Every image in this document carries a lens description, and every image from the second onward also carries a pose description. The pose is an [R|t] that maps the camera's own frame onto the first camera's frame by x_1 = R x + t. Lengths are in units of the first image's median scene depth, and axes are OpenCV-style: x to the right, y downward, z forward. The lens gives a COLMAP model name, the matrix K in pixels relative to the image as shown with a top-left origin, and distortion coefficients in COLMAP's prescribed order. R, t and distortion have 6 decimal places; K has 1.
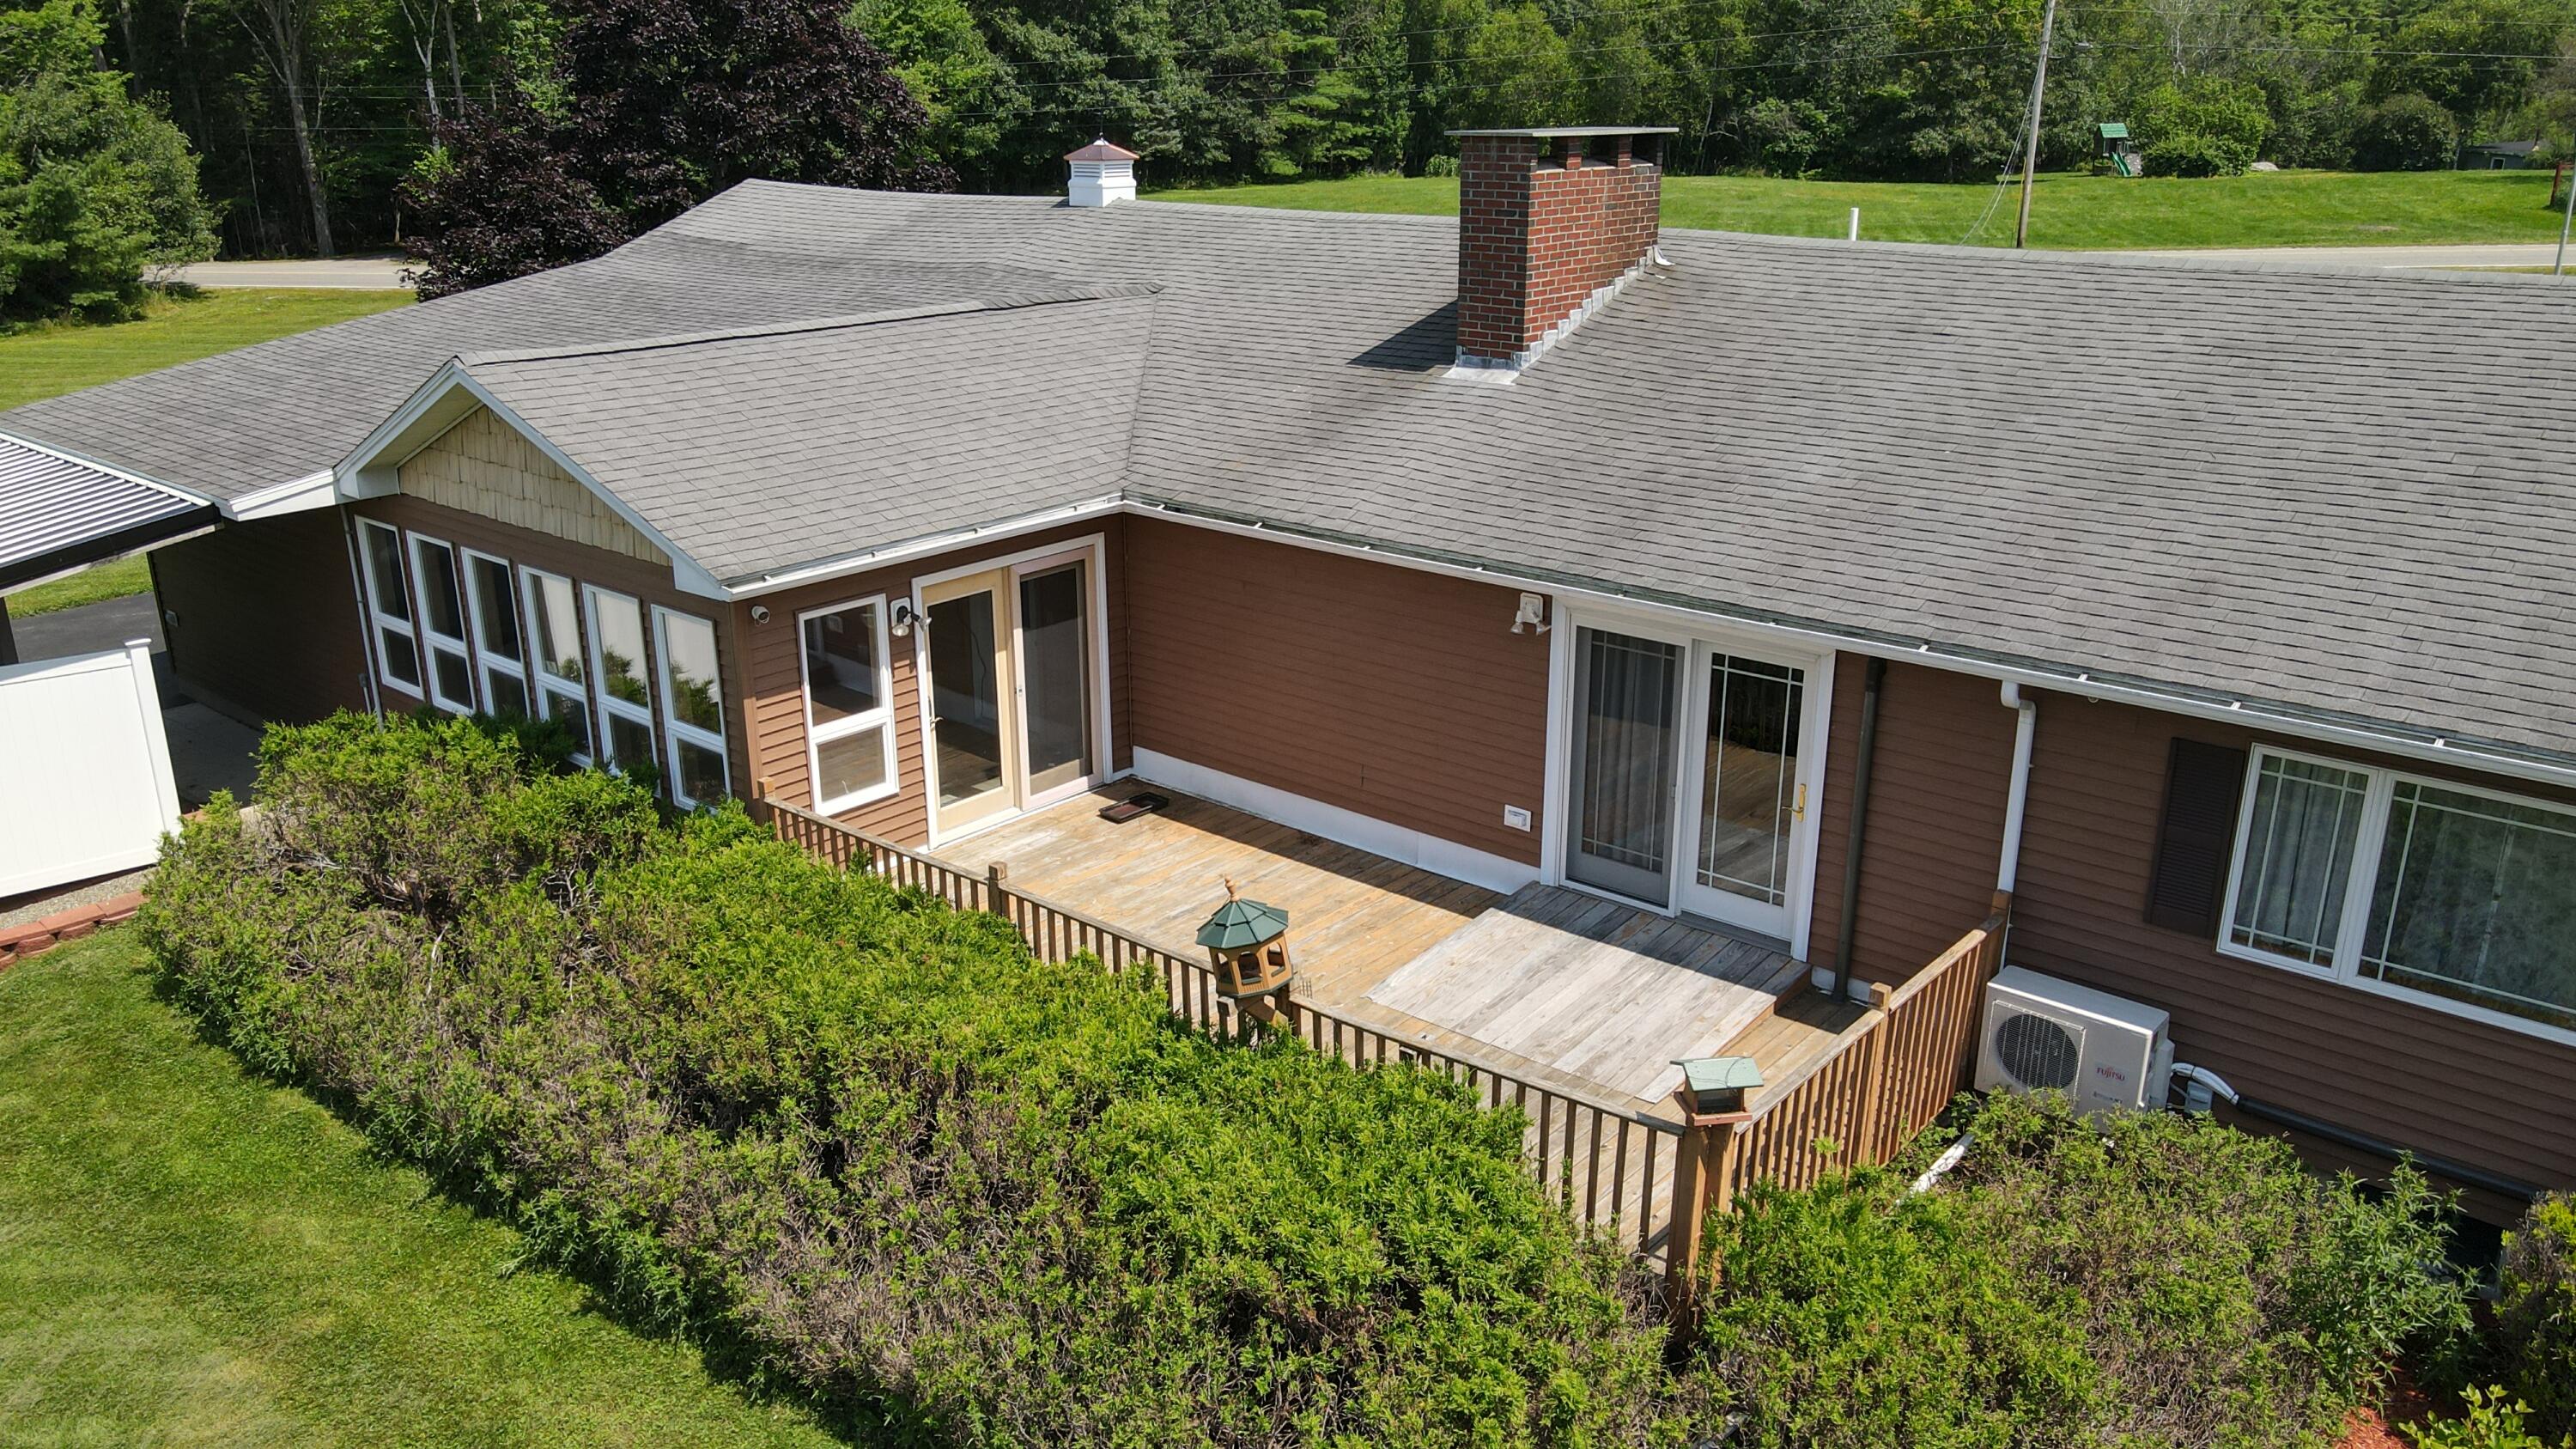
lens RADIAL K [[1910.6, 0, 1271.9], [0, 1910.6, 722.4], [0, 0, 1]] dist [-0.012344, 0.040115]
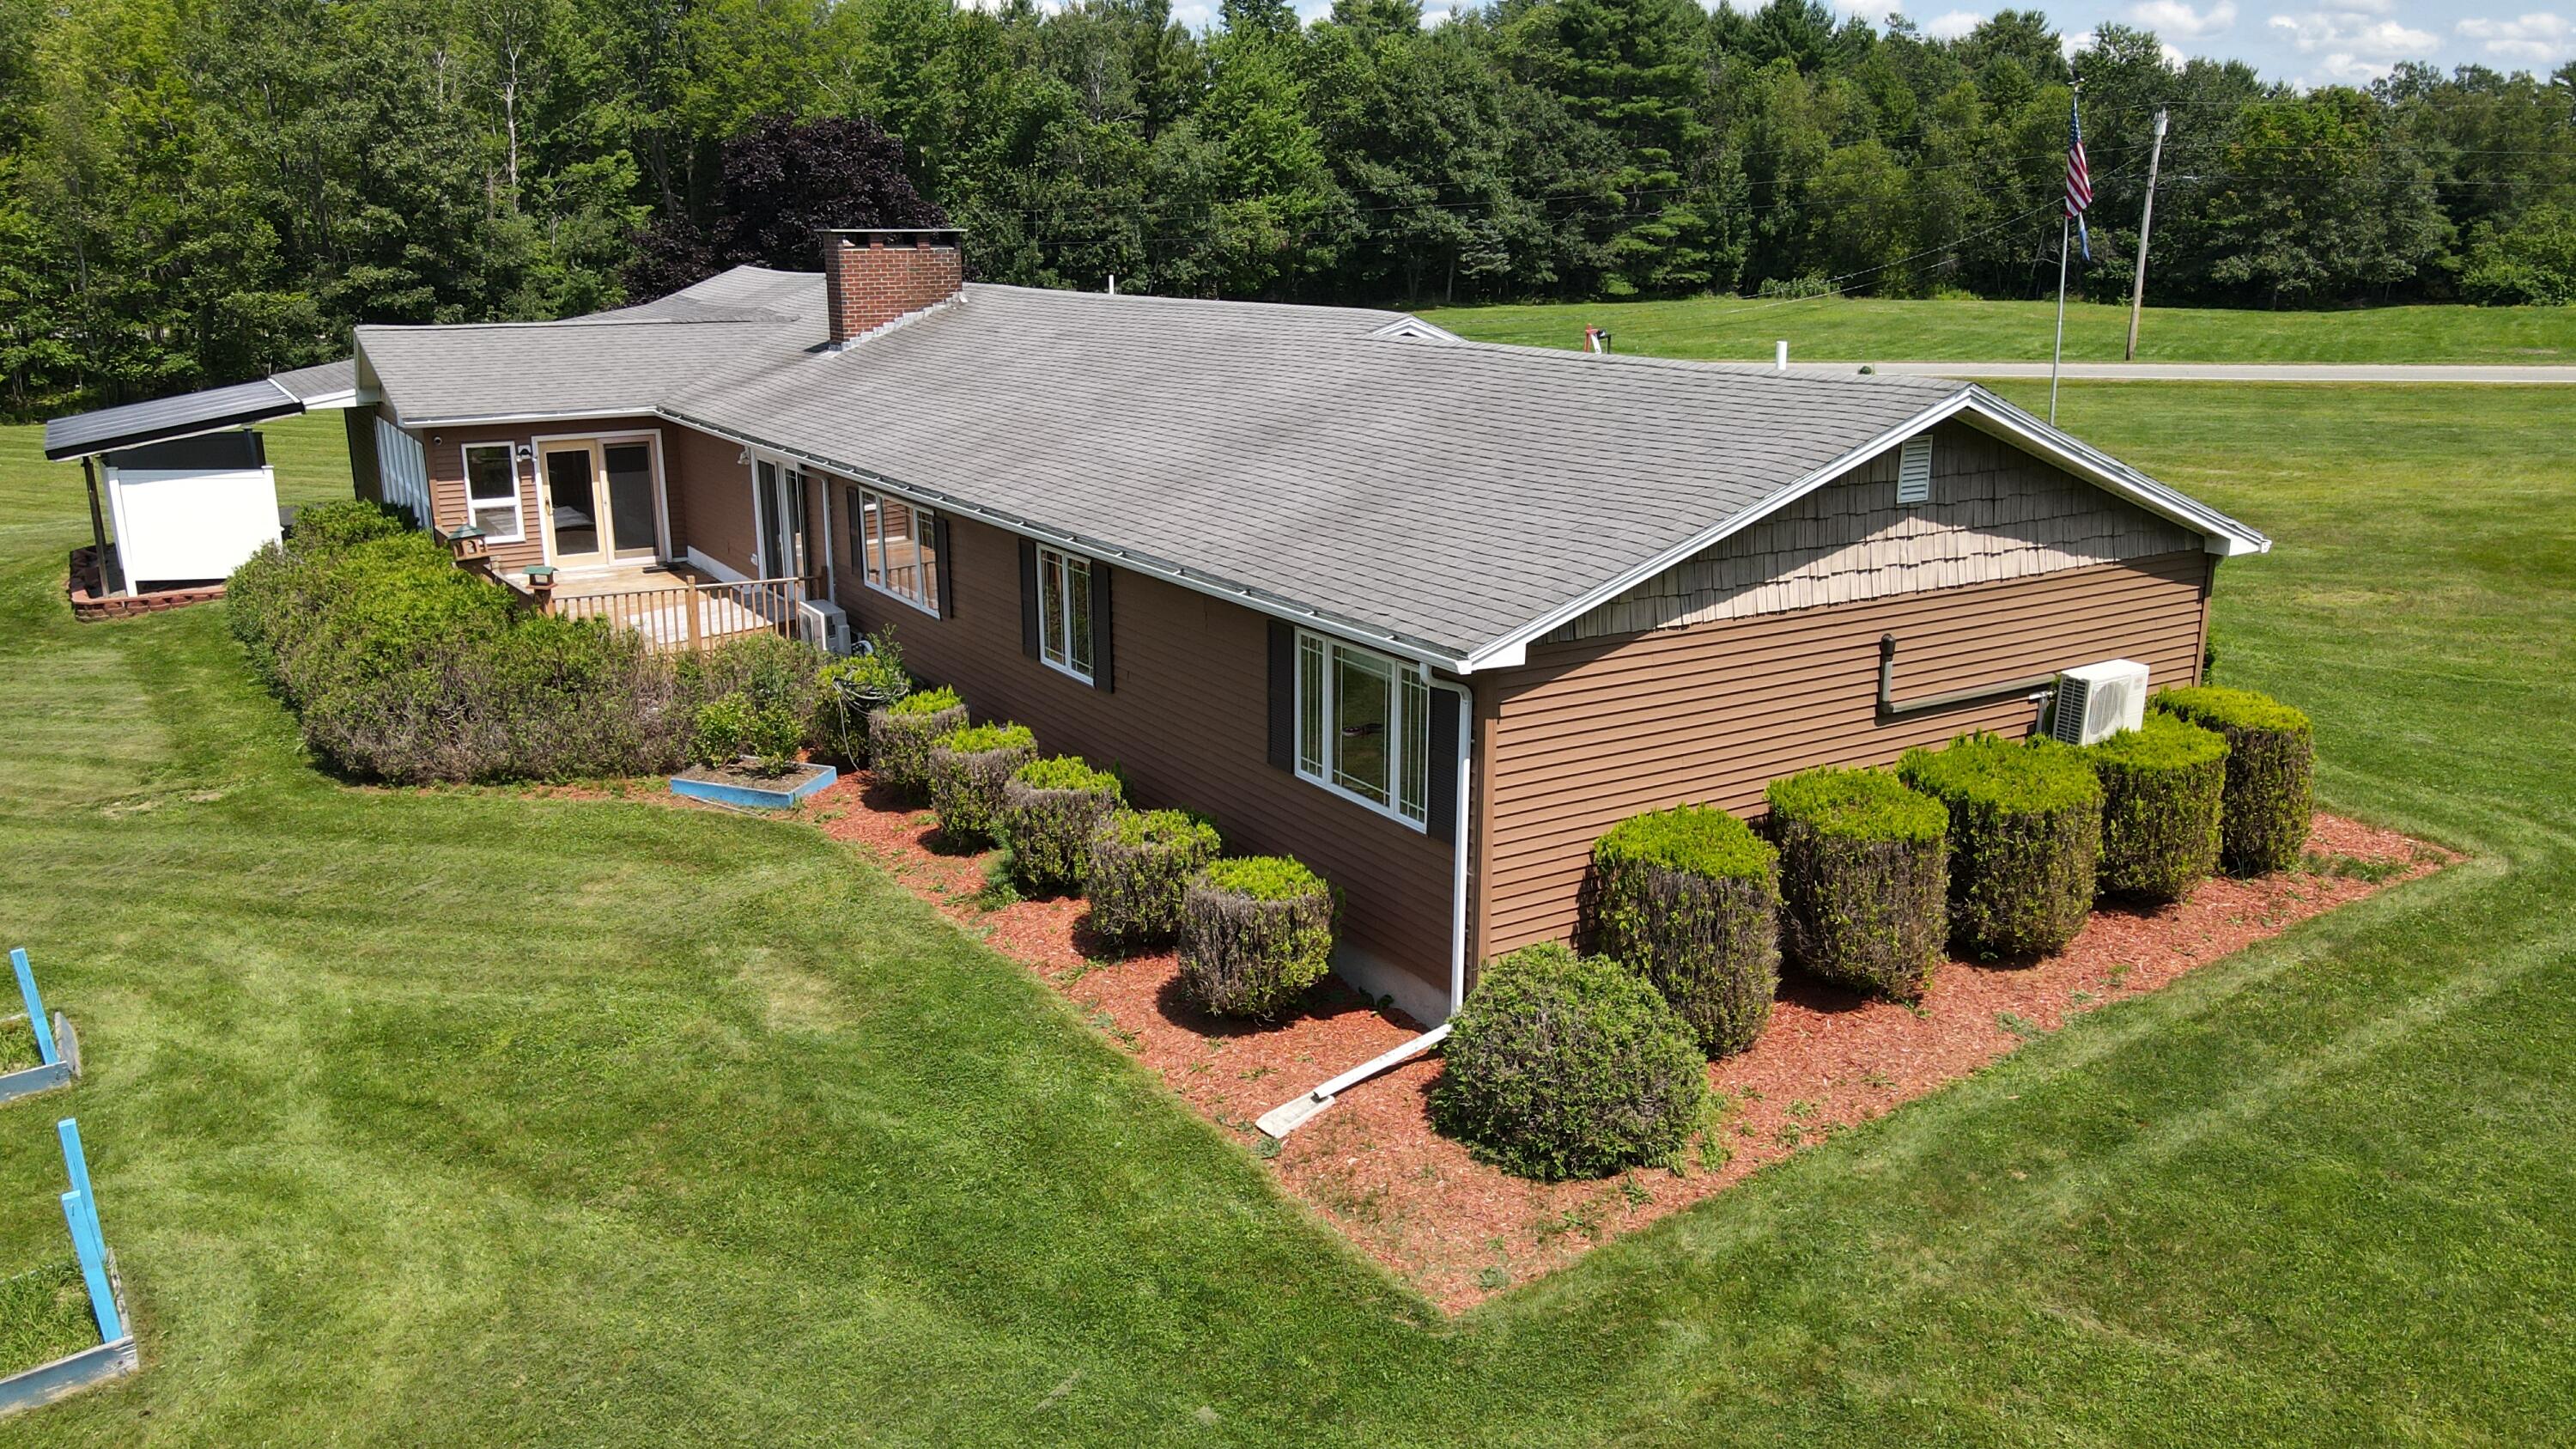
lens RADIAL K [[1910.6, 0, 1271.9], [0, 1910.6, 722.4], [0, 0, 1]] dist [-0.012344, 0.040115]
pose [[0.952362, 0.079246, -0.294493, 0.184652], [-0.097767, 0.994018, -0.048687, 0.039026], [0.288873, 0.075159, 0.954413, -0.112204]]
